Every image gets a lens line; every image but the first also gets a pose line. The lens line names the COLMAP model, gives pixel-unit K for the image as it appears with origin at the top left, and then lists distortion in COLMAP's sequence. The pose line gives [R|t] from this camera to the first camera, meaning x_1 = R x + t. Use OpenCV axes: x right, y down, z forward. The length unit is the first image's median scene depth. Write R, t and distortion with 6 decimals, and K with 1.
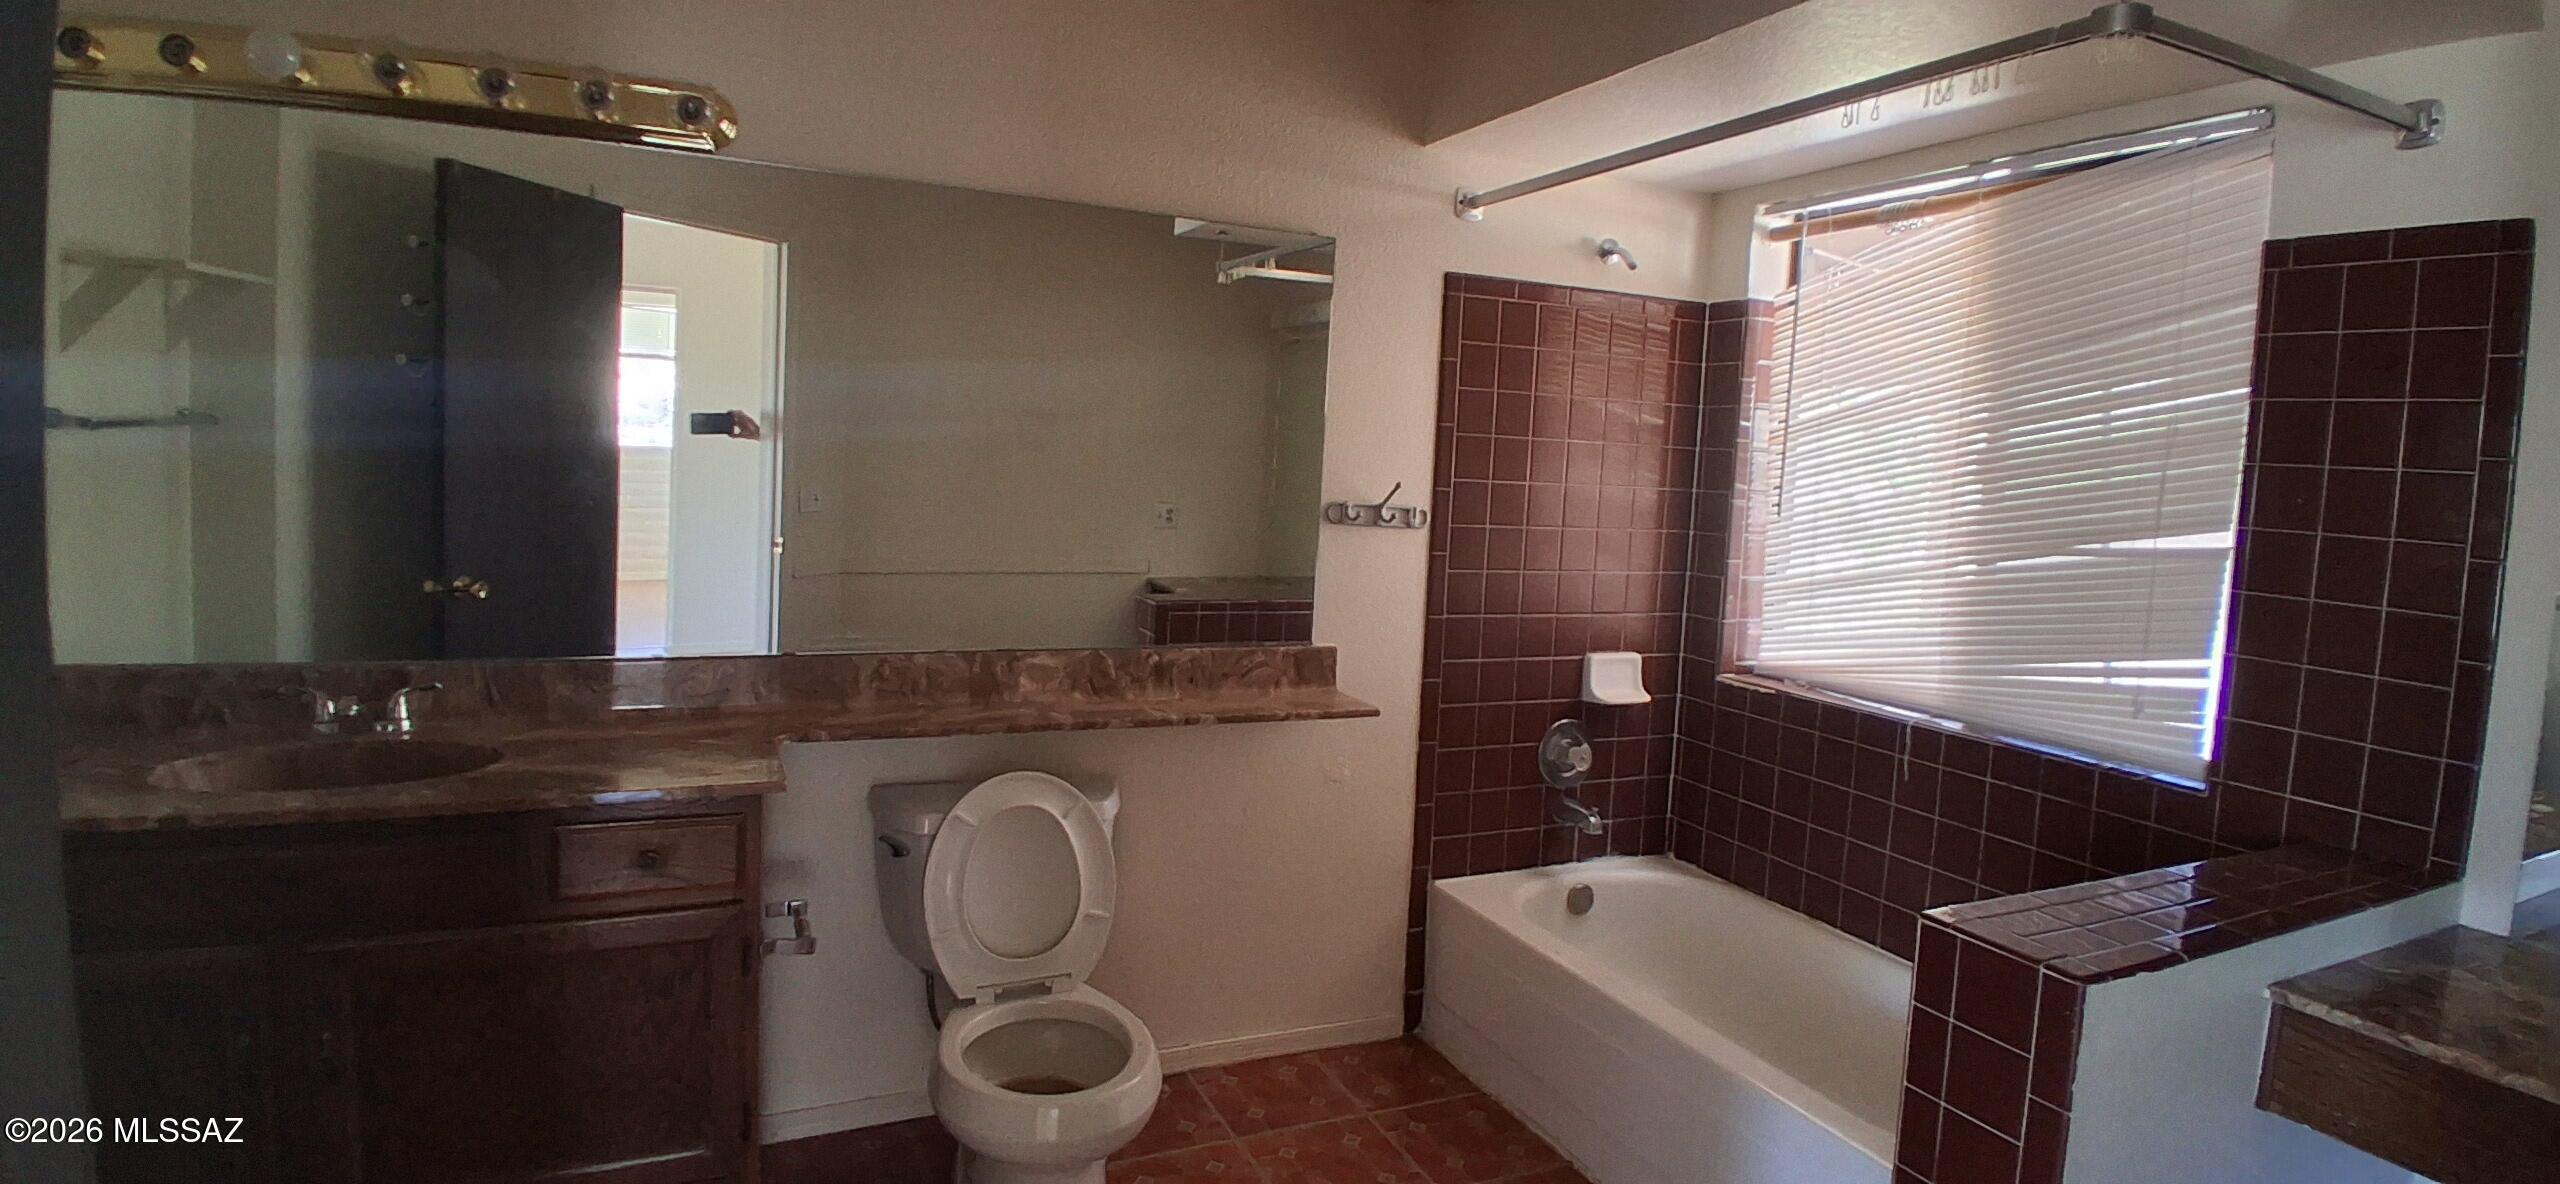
lens RADIAL K [[1281.7, 0, 1291.1], [0, 1281.7, 566.2], [0, 0, 1]] dist [0.000337, -0.050954]
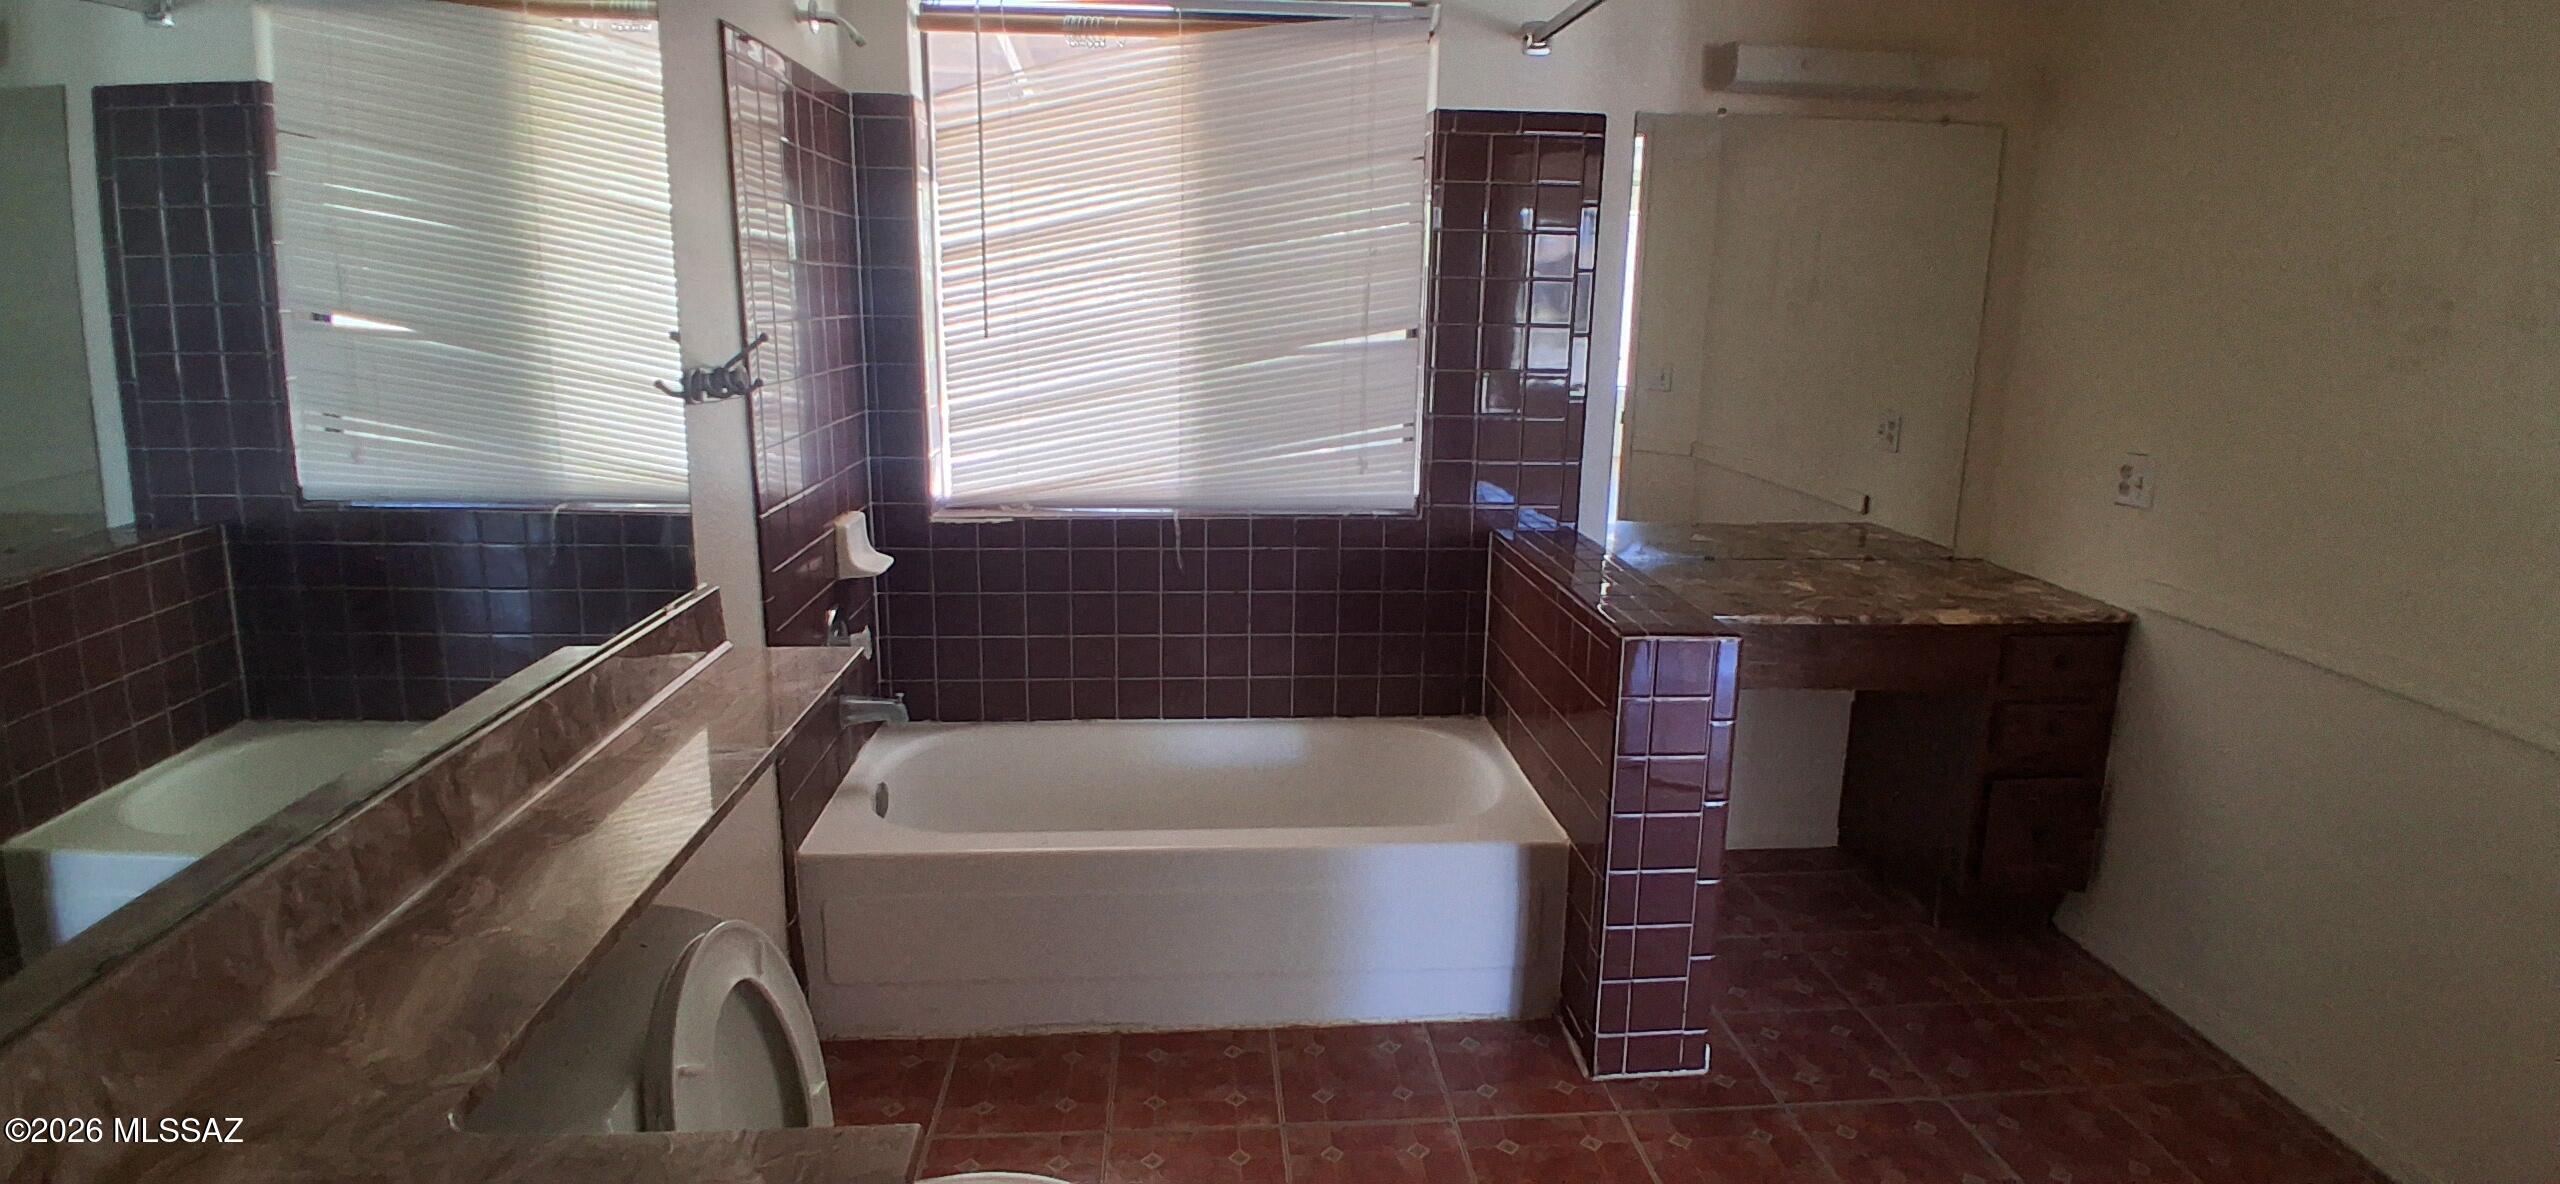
lens RADIAL K [[1281.7, 0, 1291.1], [0, 1281.7, 566.2], [0, 0, 1]] dist [0.000337, -0.050954]
pose [[0.337341, -0.240645, 0.910105, -0.534129], [0.081837, 0.970611, 0.226310, -0.085268], [-0.937819, -0.001863, 0.347121, 0.538649]]
